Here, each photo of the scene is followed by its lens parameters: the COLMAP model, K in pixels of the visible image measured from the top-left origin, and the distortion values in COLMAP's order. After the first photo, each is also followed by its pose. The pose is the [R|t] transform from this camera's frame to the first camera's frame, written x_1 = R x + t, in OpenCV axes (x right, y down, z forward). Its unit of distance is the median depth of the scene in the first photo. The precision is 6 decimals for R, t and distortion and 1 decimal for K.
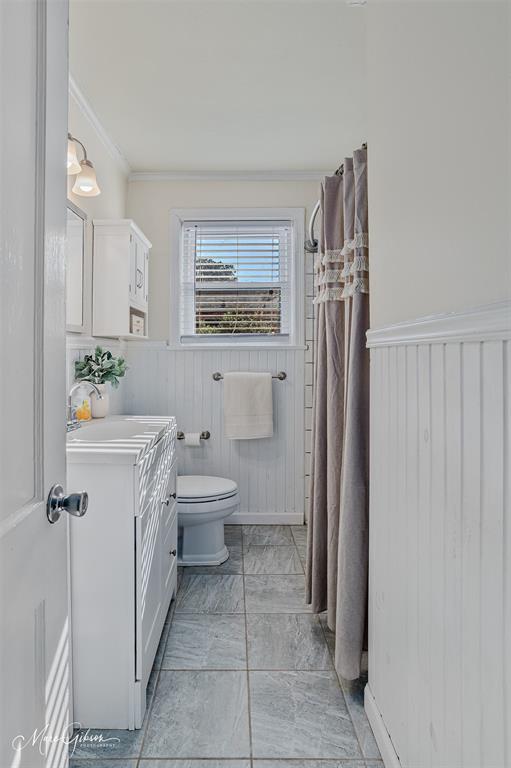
lens RADIAL K [[400.8, 0, 254.2], [0, 400.8, 362.0], [0, 0, 1]] dist [-0.042502, 0.017587]
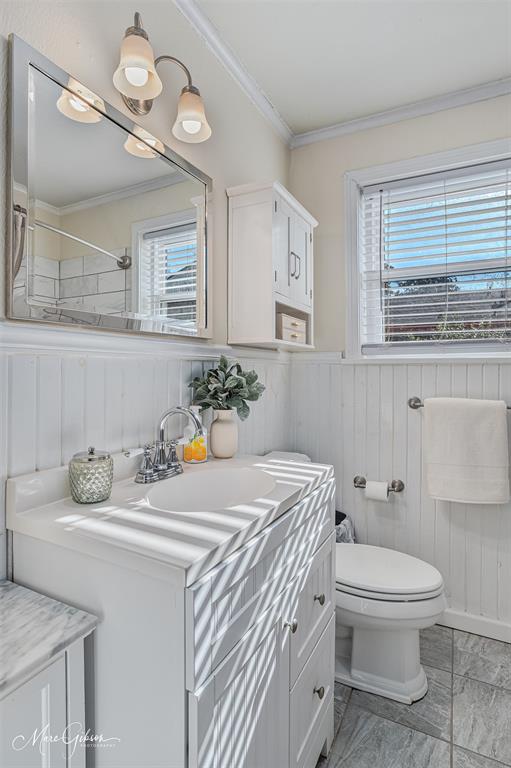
lens RADIAL K [[400.8, 0, 254.2], [0, 400.8, 362.0], [0, 0, 1]] dist [-0.042502, 0.017587]
pose [[0.867335, -0.004069, -0.497708, 0.009246], [-0.018376, 0.999023, -0.040190, -0.001325], [0.497385, 0.044004, 0.866413, 0.305025]]
